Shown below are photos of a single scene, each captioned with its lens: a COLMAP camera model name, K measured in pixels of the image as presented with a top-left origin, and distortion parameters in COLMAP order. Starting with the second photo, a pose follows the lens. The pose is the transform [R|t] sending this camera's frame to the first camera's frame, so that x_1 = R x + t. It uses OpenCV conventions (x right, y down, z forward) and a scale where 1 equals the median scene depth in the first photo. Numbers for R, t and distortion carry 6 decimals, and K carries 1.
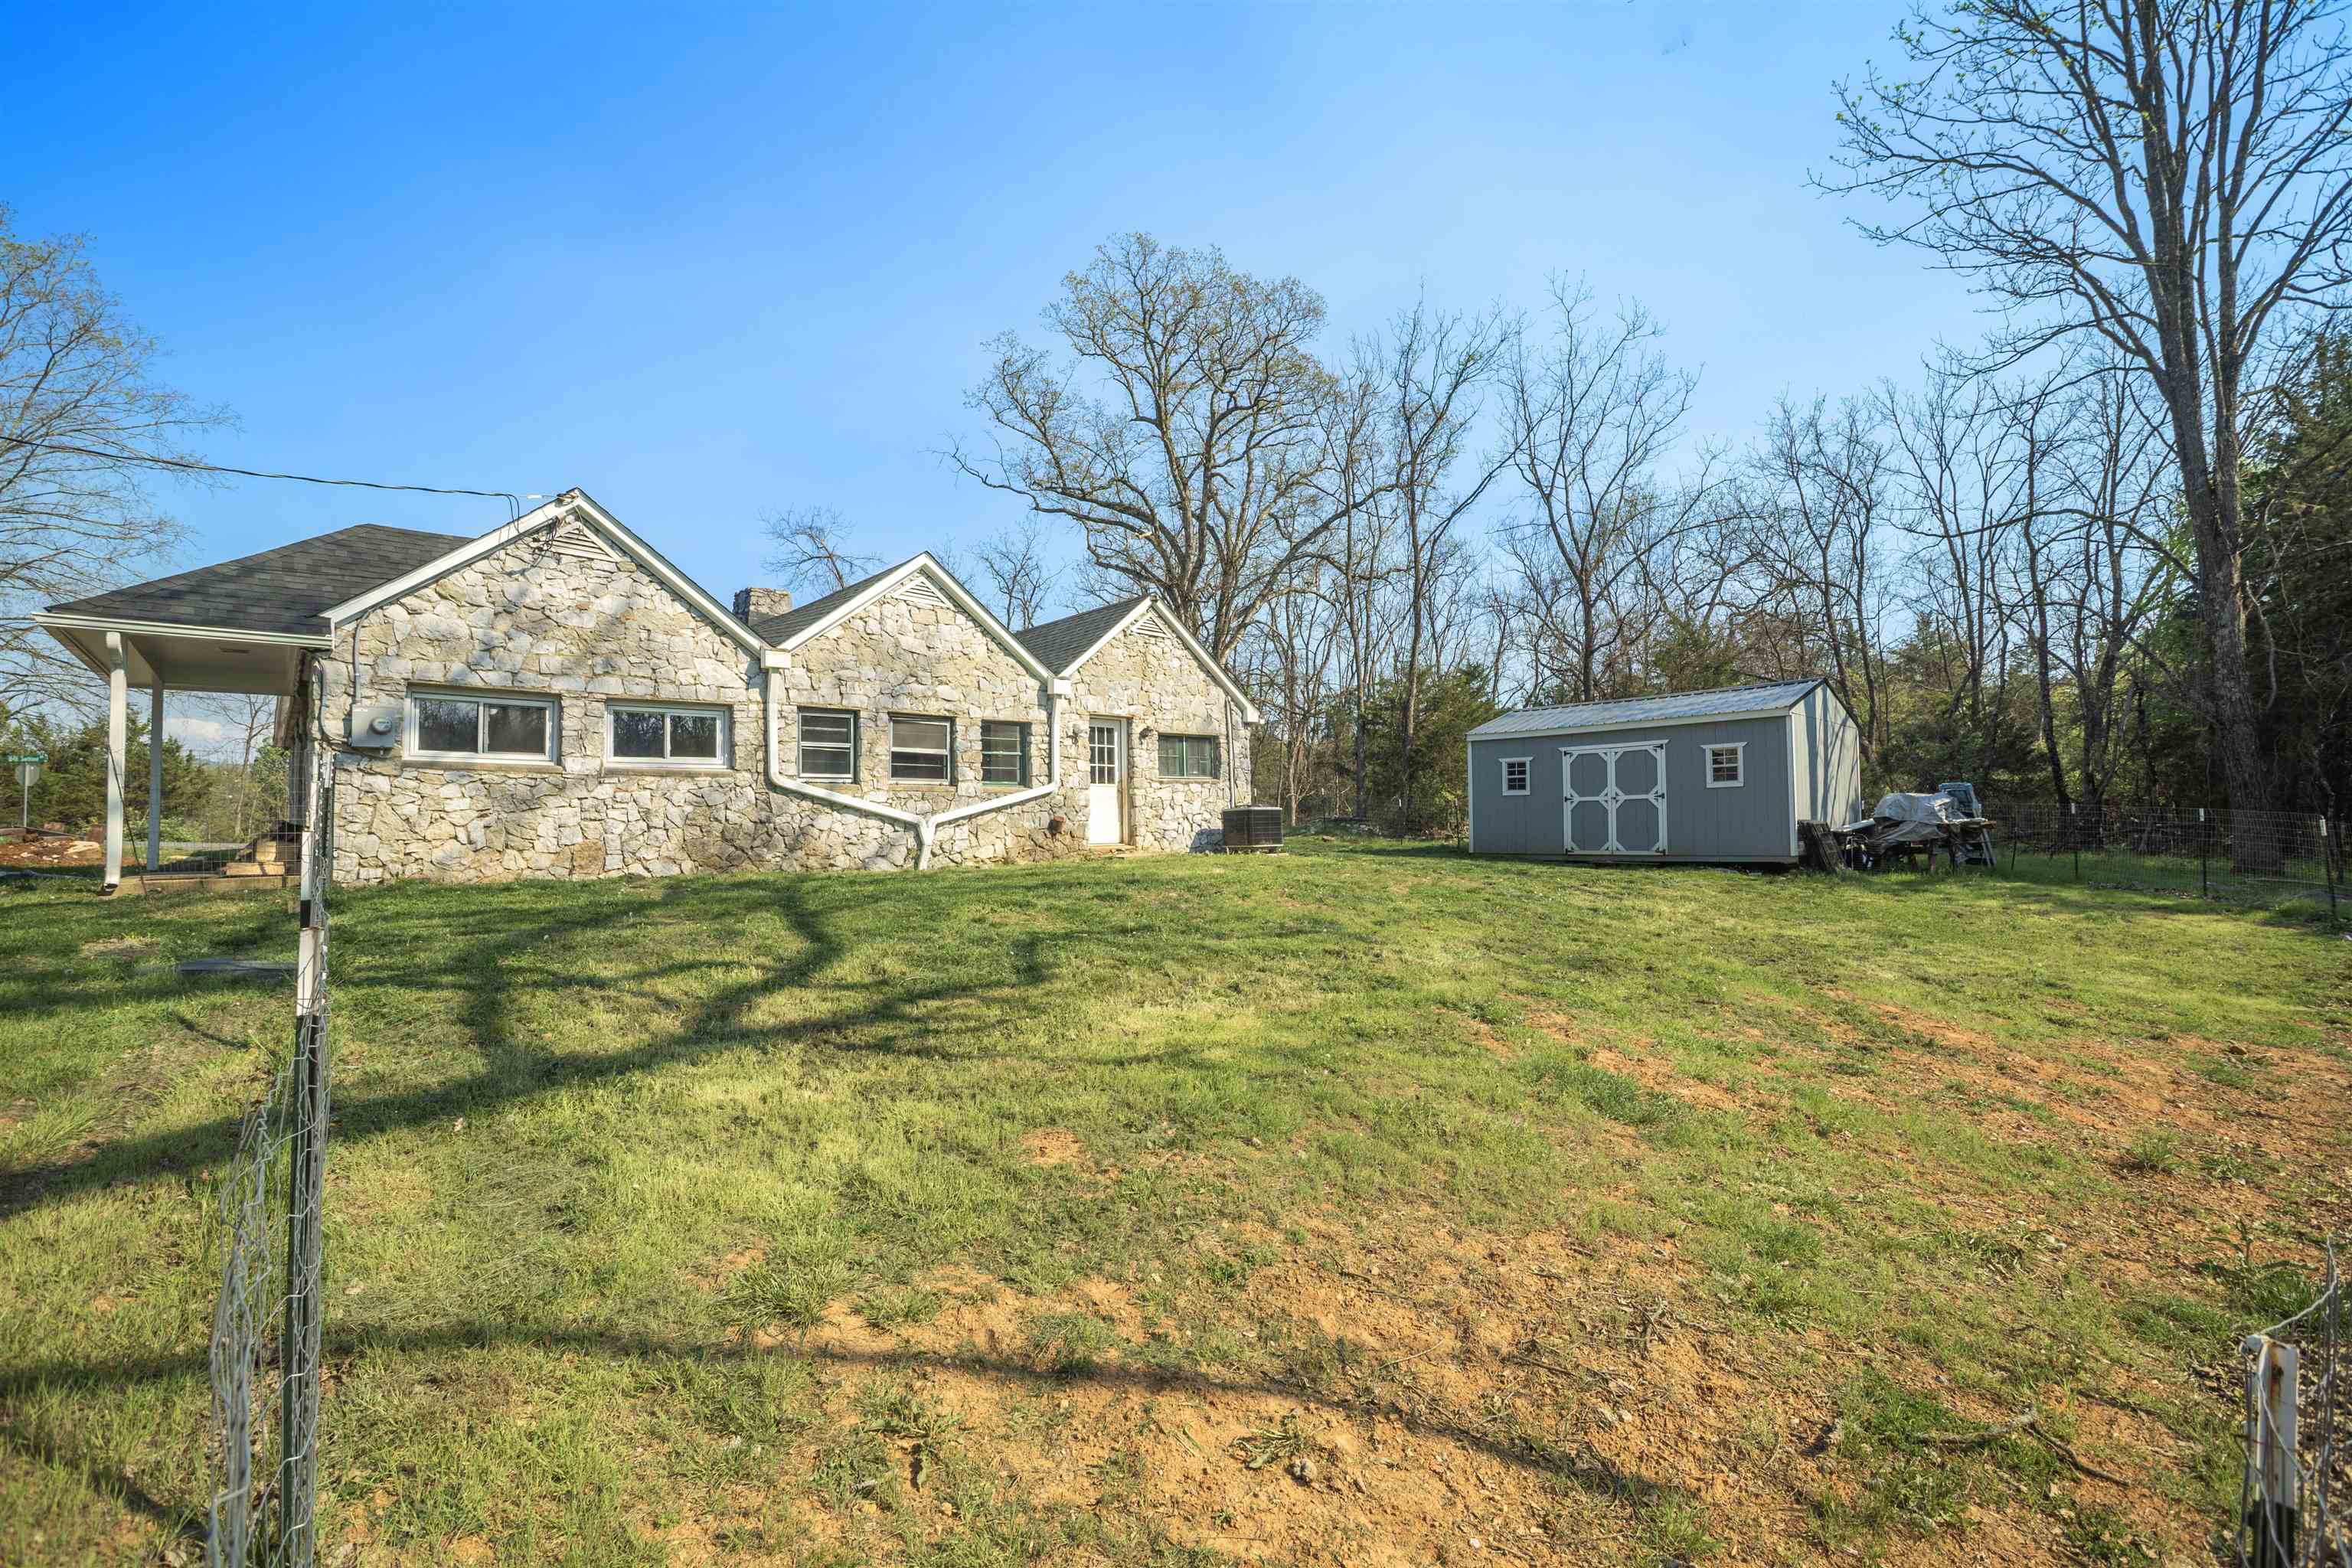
lens RADIAL K [[1004.5, 0, 1175.1], [0, 1004.5, 791.2], [0, 0, 1]] dist [-0.080292, 0.042273]
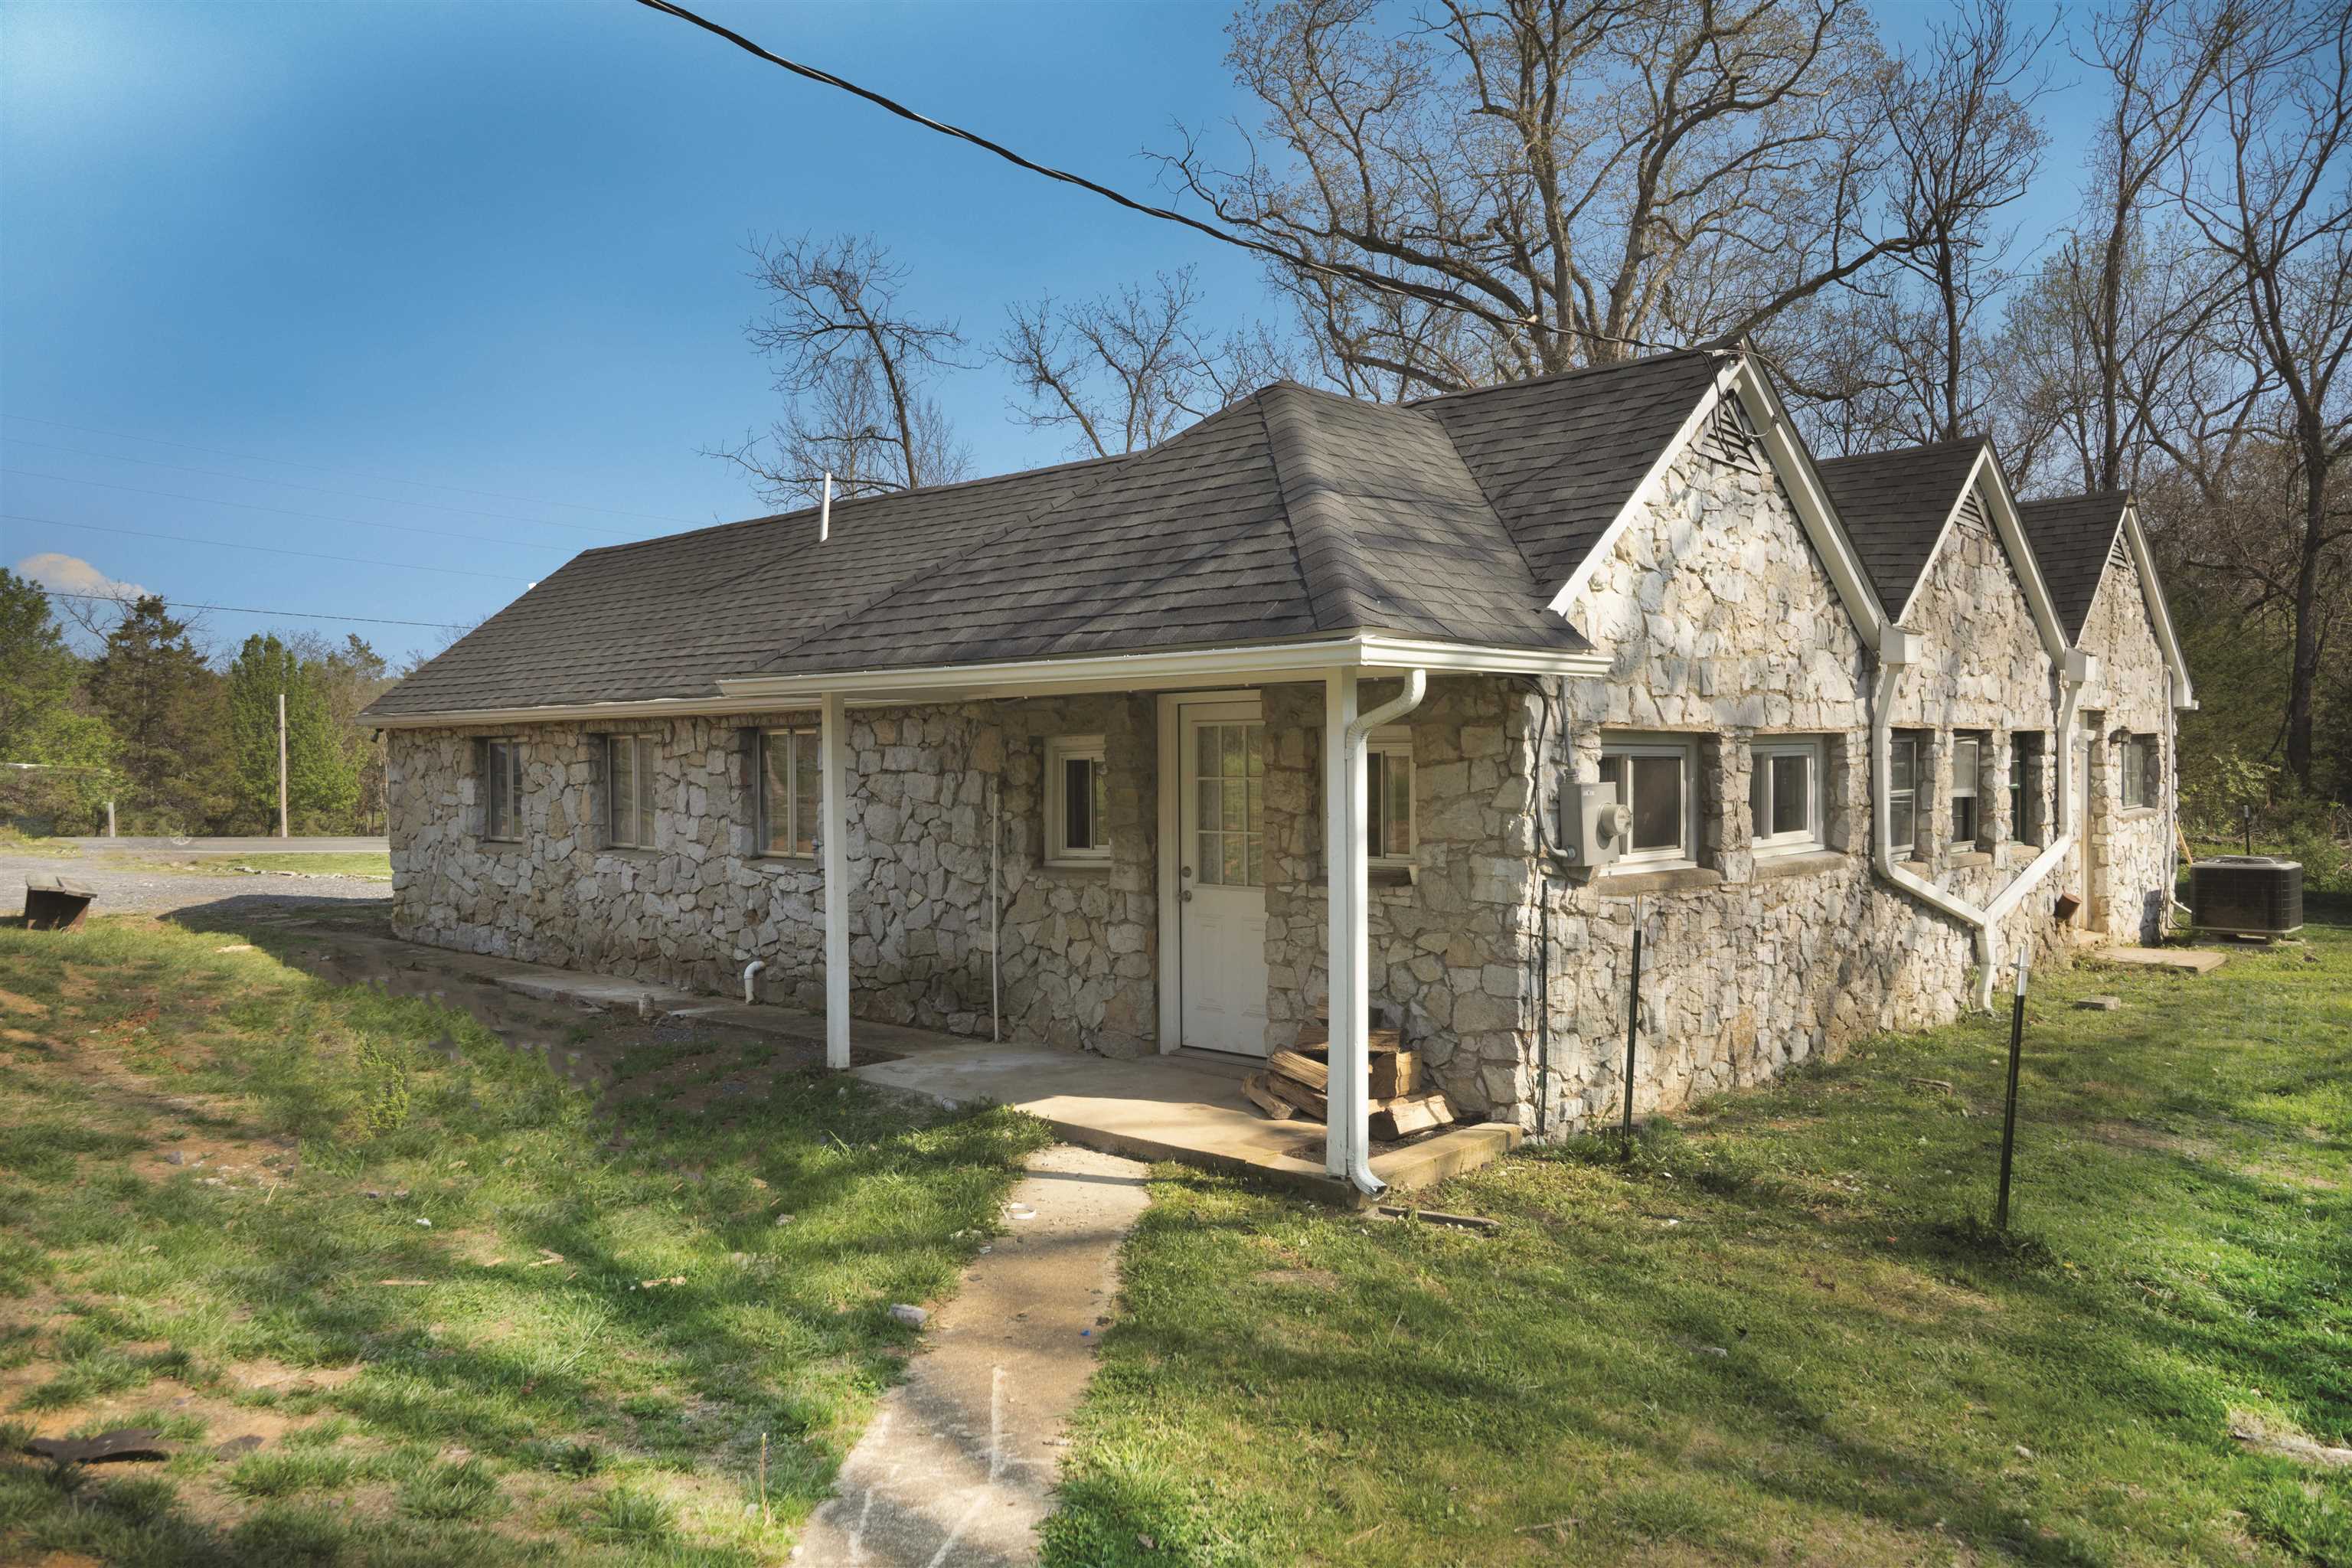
lens RADIAL K [[1683.0, 0, 1173.5], [0, 1683.0, 787.0], [0, 0, 1]] dist [0.023046, -0.000231]
pose [[0.992396, 0.004435, 0.123008, -0.587893], [-0.011631, 0.998258, 0.057842, -0.067913], [-0.122537, -0.058832, 0.990719, 0.074213]]
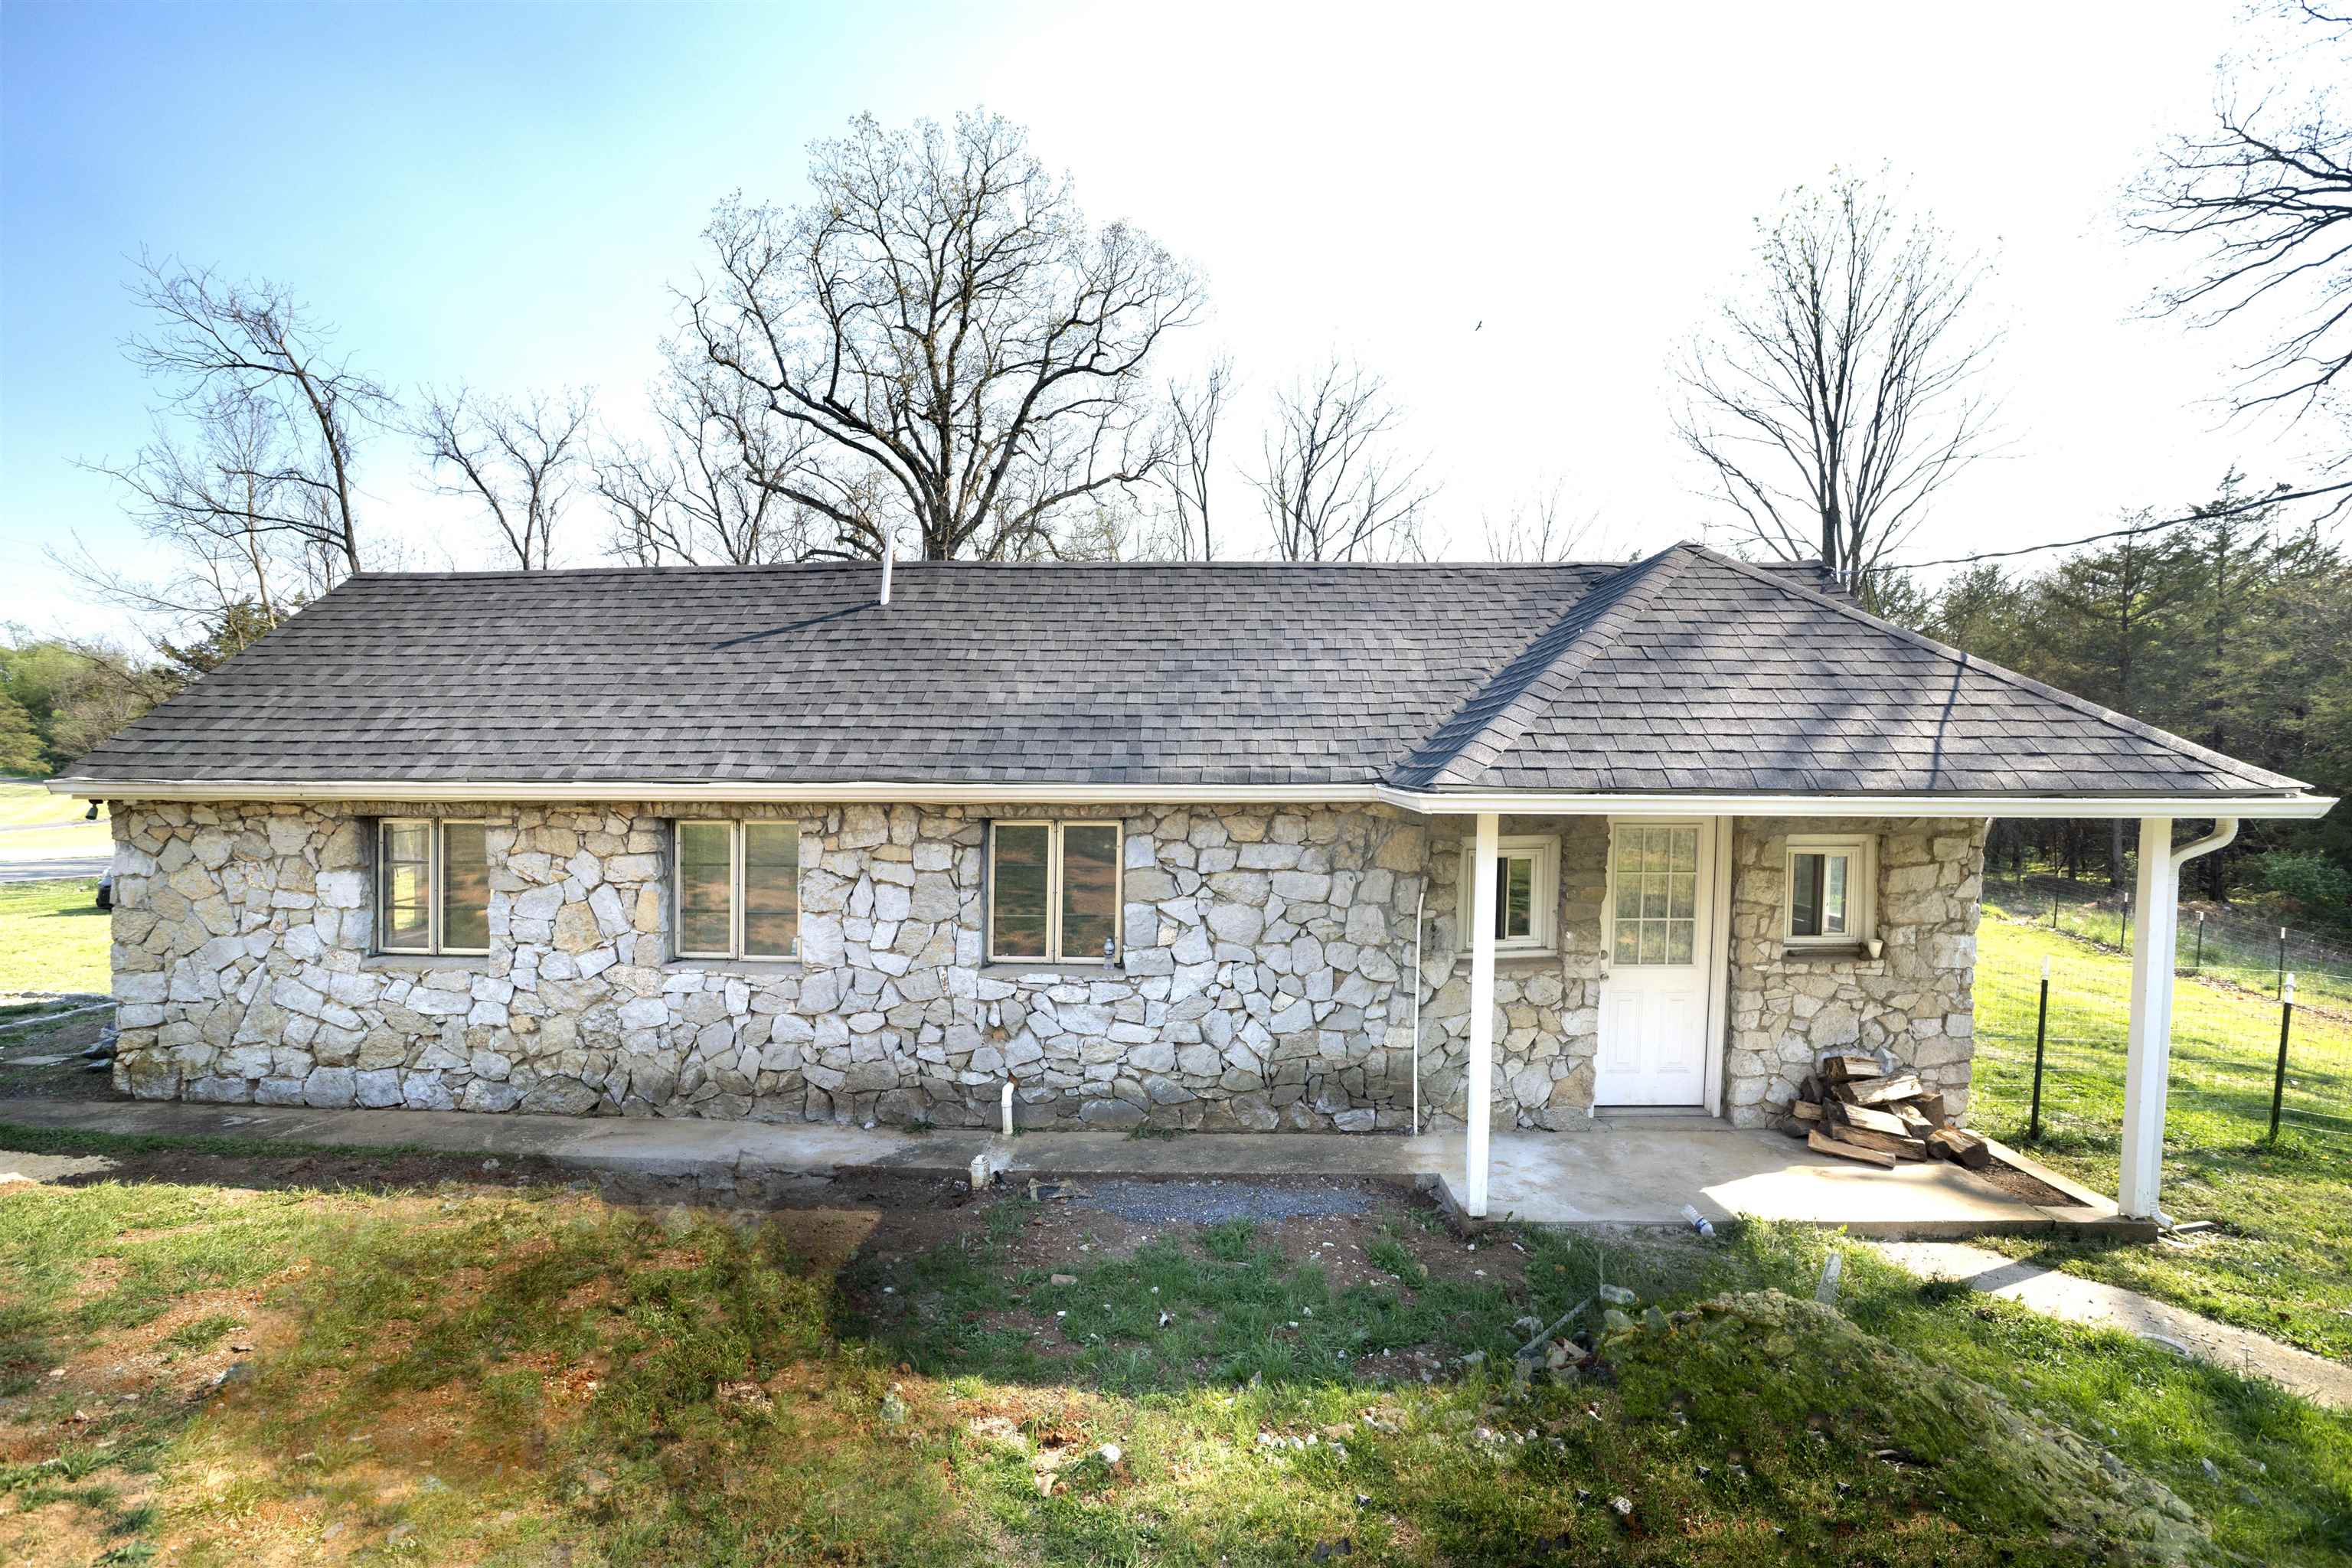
lens RADIAL K [[1072.6, 0, 1175.5], [0, 1072.6, 799.9], [0, 0, 1]] dist [-0.072388, 0.021680]
pose [[0.666431, -0.002098, 0.745563, -0.907419], [-0.045077, 0.998053, 0.043101, -0.075720], [-0.744202, -0.062332, 0.665039, 0.468537]]
